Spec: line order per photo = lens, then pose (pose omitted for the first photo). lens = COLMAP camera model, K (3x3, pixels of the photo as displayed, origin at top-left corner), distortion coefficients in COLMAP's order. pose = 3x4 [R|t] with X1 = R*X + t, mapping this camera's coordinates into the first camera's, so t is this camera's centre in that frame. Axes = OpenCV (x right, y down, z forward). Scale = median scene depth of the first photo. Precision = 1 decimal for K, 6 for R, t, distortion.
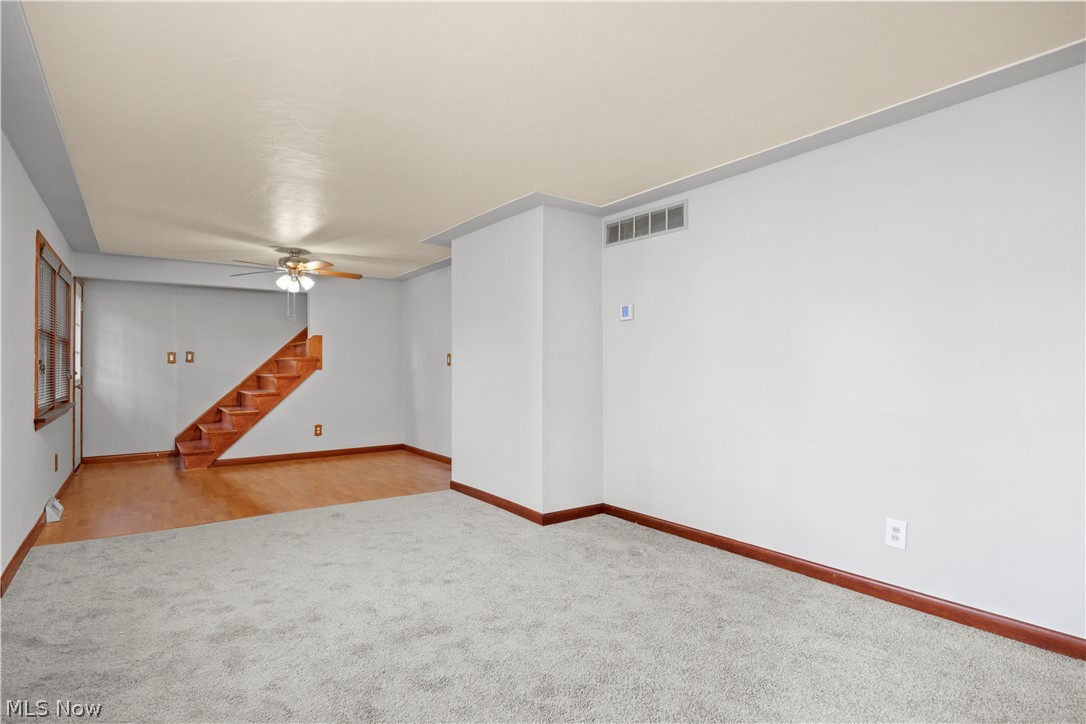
lens RADIAL K [[558.8, 0, 542.0], [0, 558.8, 363.0], [0, 0, 1]] dist [0.001065, -0.000052]
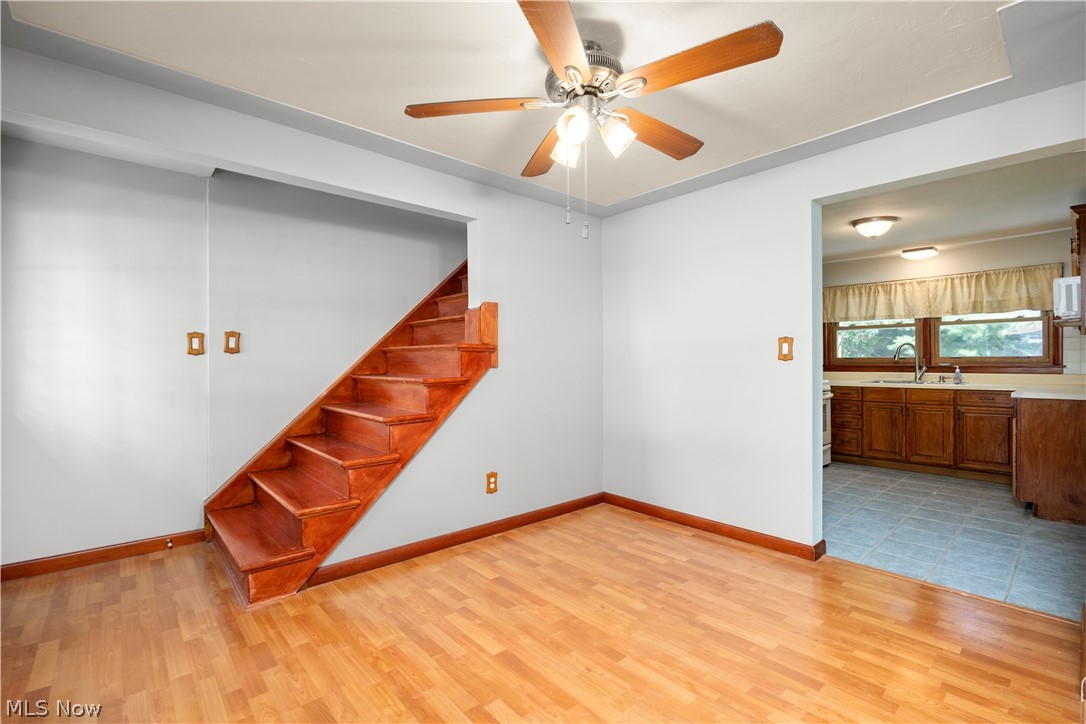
lens RADIAL K [[483.2, 0, 543.1], [0, 483.2, 363.6], [0, 0, 1]] dist [-0.011146, 0.000089]
pose [[0.994625, 0.001152, 0.103540, -0.408464], [-0.002115, 0.999955, 0.009194, 0.003915], [-0.103525, -0.009364, 0.994583, 0.554843]]
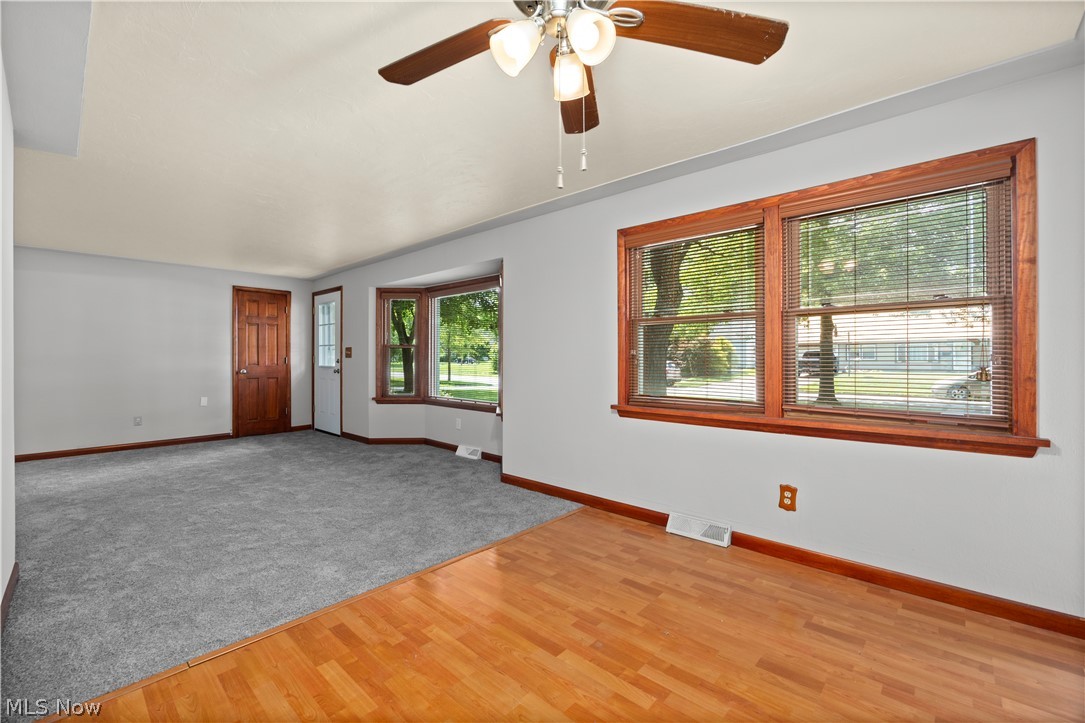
lens RADIAL K [[451.1, 0, 542.6], [0, 451.1, 359.6], [0, 0, 1]] dist [-0.016079, 0.000222]
pose [[-0.977535, 0.003944, -0.210734, -0.314560], [0.005425, 0.999964, -0.006453, 0.007823], [0.210701, -0.007451, -0.977522, 0.982988]]
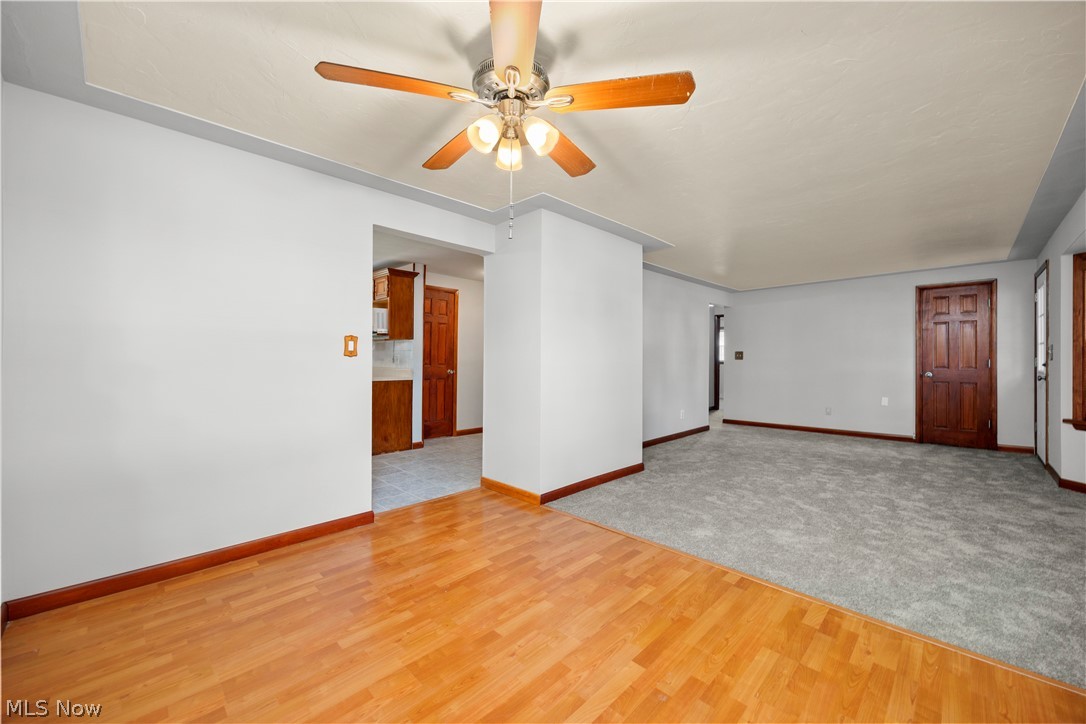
lens RADIAL K [[423.0, 0, 541.4], [0, 423.0, 359.2], [0, 0, 1]] dist [-0.000430, -0.000258]
pose [[-0.166406, 0.004520, 0.986047, -0.591891], [-0.012160, 0.999904, -0.006636, 0.007519], [-0.985982, -0.013094, -0.166335, 0.832216]]
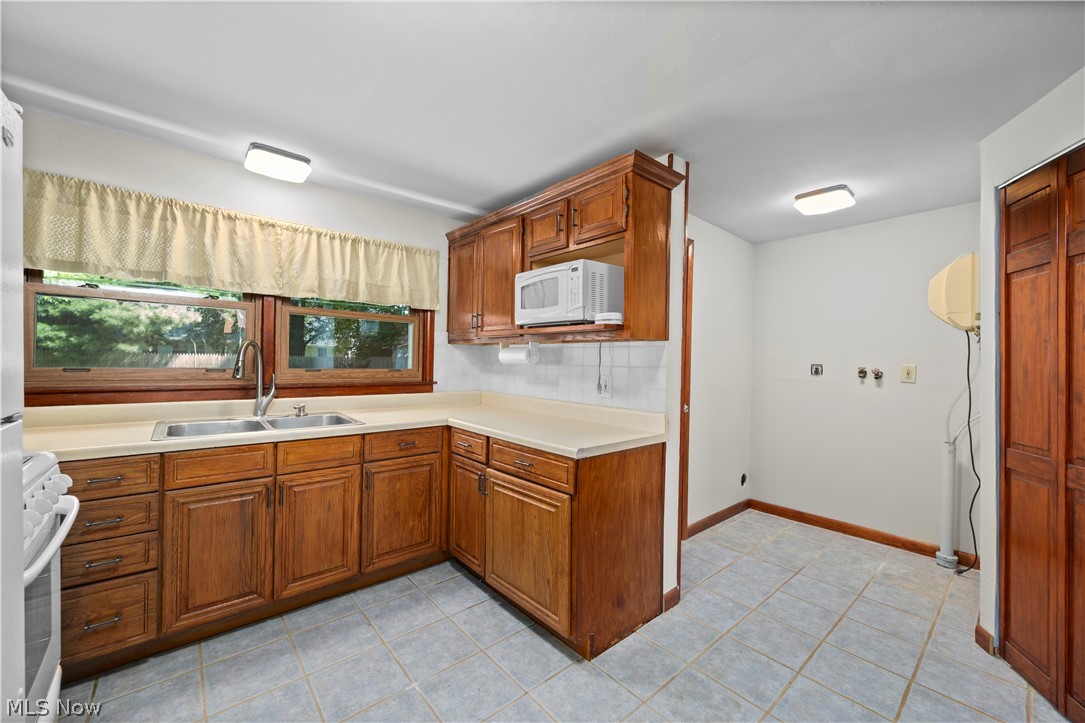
lens RADIAL K [[422.6, 0, 540.9], [0, 422.6, 358.7], [0, 0, 1]] dist [-0.000430, -0.000258]
pose [[-0.094597, 0.008450, 0.995480, -0.100738], [-0.025137, 0.999625, -0.010874, -0.011429], [-0.995198, -0.026052, -0.094350, 1.055527]]
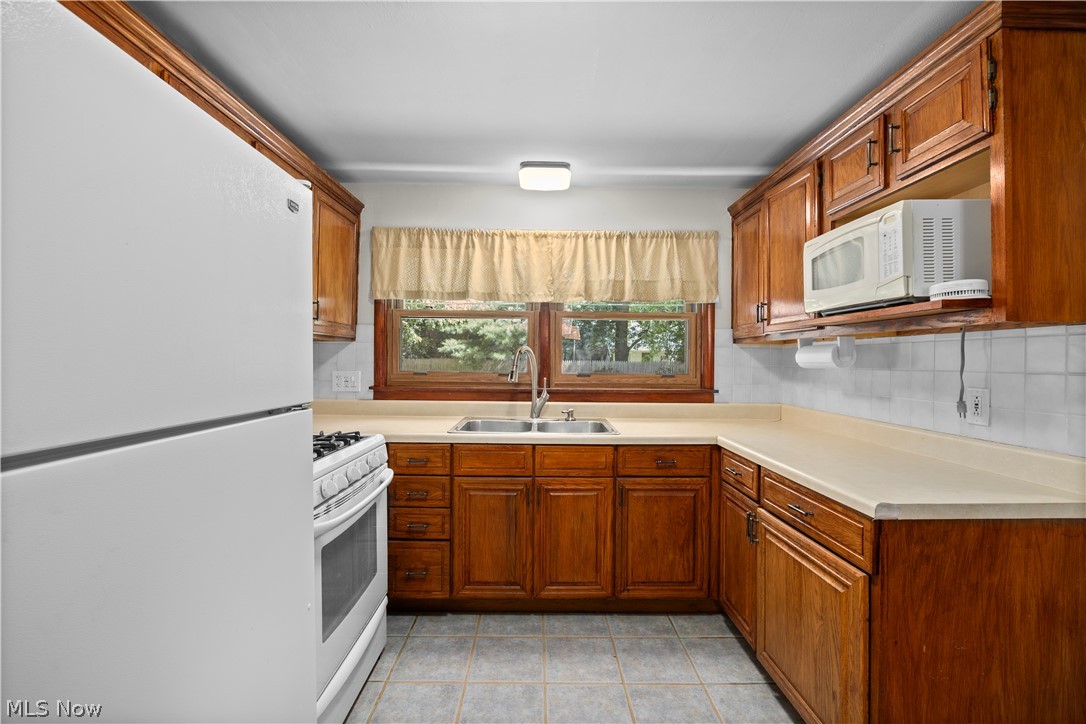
lens RADIAL K [[474.5, 0, 543.0], [0, 474.5, 358.5], [0, 0, 1]] dist [-0.015561, 0.000408]
pose [[0.571032, 0.014410, 0.820801, -0.068349], [-0.017445, 0.999833, -0.005417, -0.011790], [-0.820743, -0.011225, 0.571188, 1.012342]]
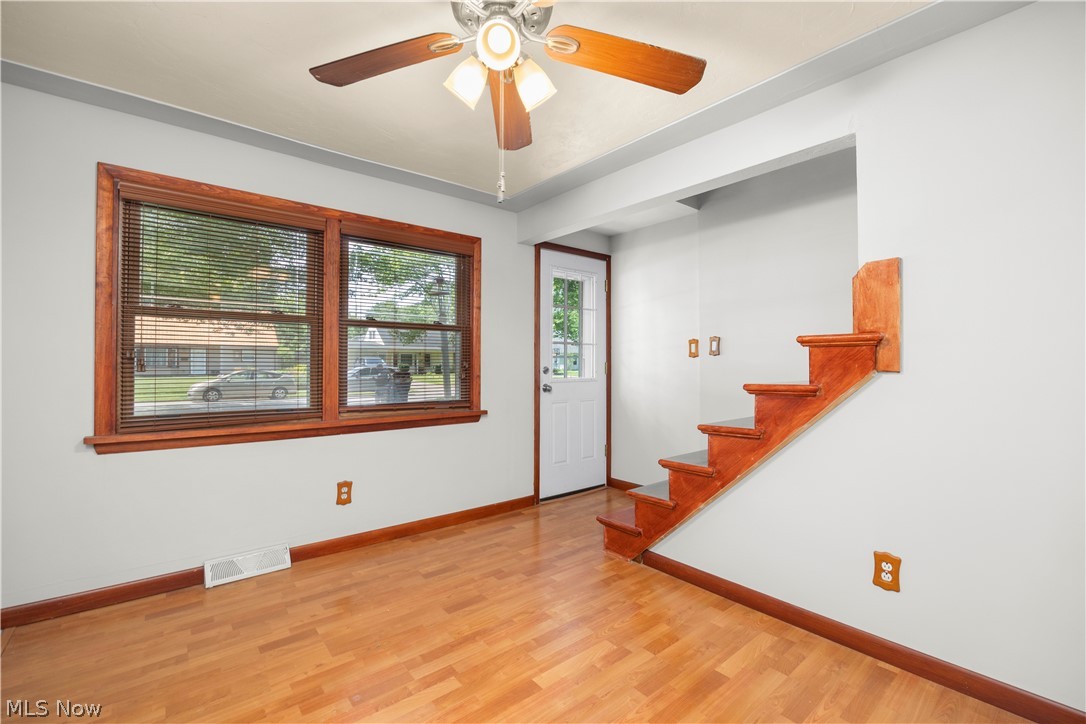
lens RADIAL K [[463.4, 0, 543.5], [0, 463.4, 361.6], [0, 0, 1]] dist [-0.015136, 0.000021]
pose [[0.070852, -0.003463, -0.997481, -0.168533], [0.006886, 0.999972, -0.002982, 0.005895], [0.997463, -0.006657, 0.070874, 0.814680]]
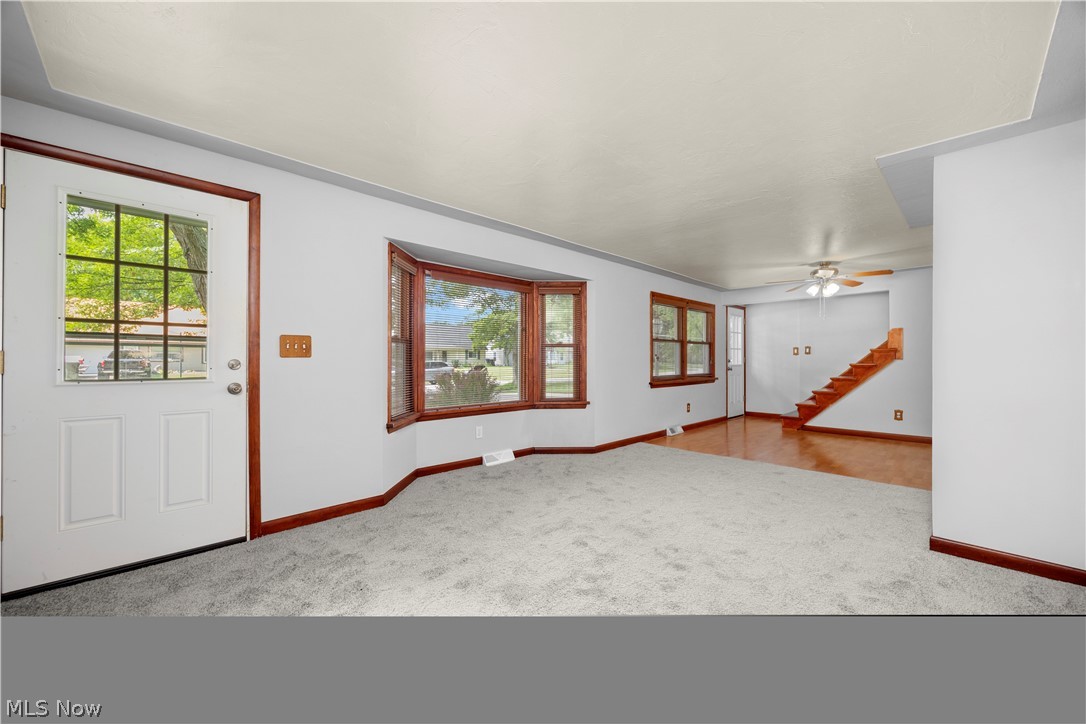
lens RADIAL K [[410.7, 0, 542.7], [0, 410.7, 360.4], [0, 0, 1]] dist [-0.001458, 0.000001]
pose [[0.149834, 0.004330, -0.988702, 0.292764], [0.010039, 0.999932, 0.005901, 0.001917], [0.988660, -0.010809, 0.149780, 0.199394]]
